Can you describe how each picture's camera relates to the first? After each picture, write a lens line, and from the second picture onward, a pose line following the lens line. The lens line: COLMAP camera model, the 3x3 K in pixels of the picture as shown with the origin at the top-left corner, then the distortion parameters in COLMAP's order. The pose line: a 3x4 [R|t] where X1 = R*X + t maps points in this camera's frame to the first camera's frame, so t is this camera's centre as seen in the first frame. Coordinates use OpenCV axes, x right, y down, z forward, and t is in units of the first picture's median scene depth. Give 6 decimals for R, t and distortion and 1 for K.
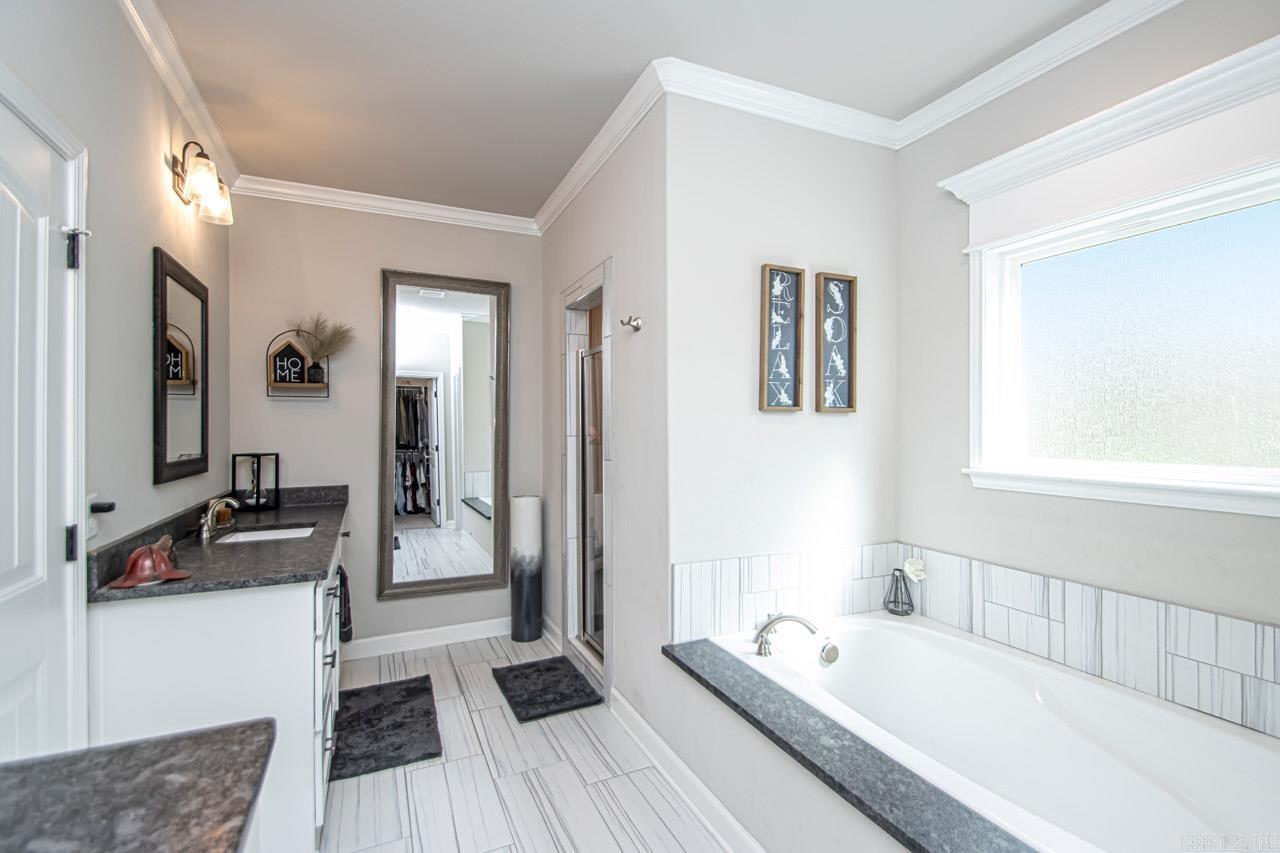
lens RADIAL K [[587.8, 0, 657.2], [0, 587.8, 427.3], [0, 0, 1]] dist [0.031954, -0.018397]
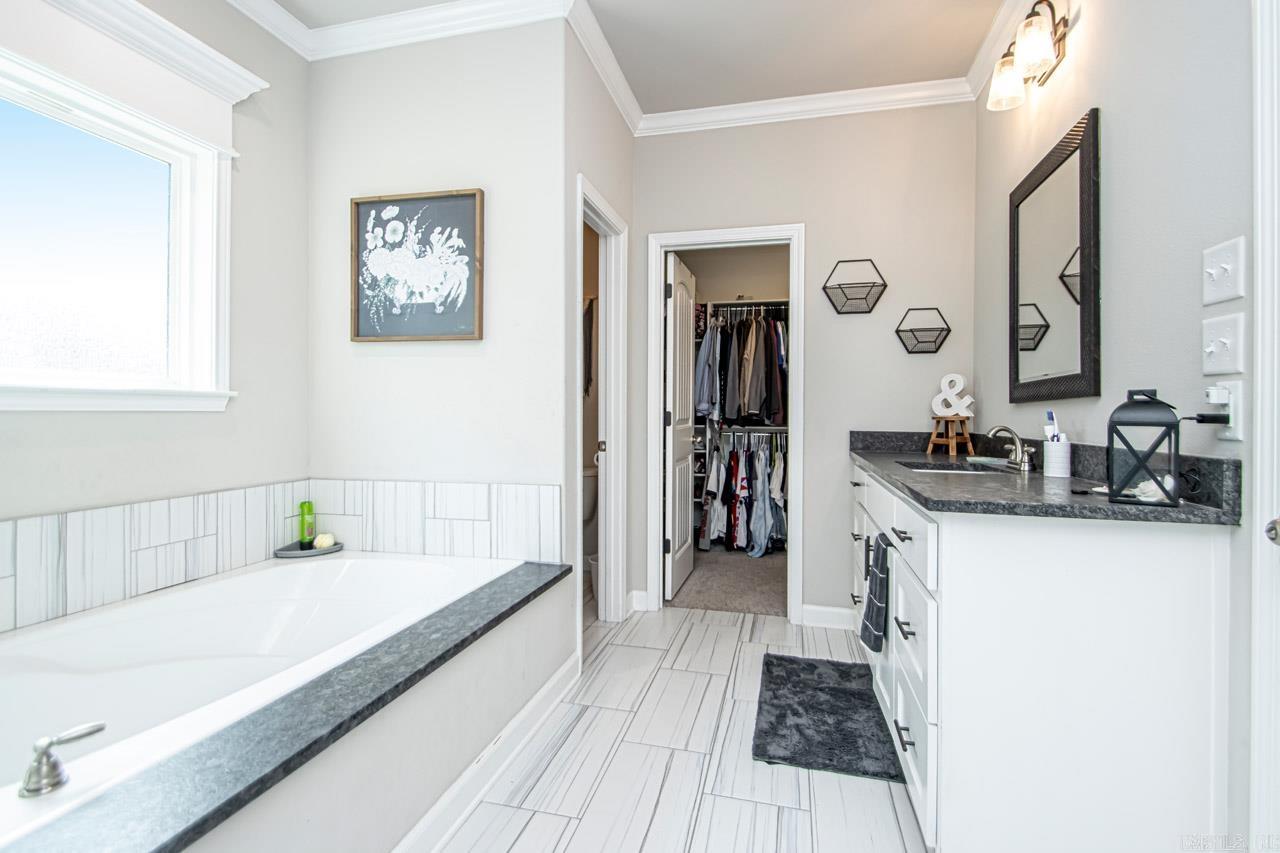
lens RADIAL K [[593.4, 0, 638.1], [0, 593.4, 408.9], [0, 0, 1]] dist [0.000346, 0.000057]
pose [[-0.763226, -0.002859, 0.646125, -0.371694], [-0.006723, 0.999971, -0.003516, 0.095792], [-0.646097, -0.007027, -0.763223, 0.924114]]
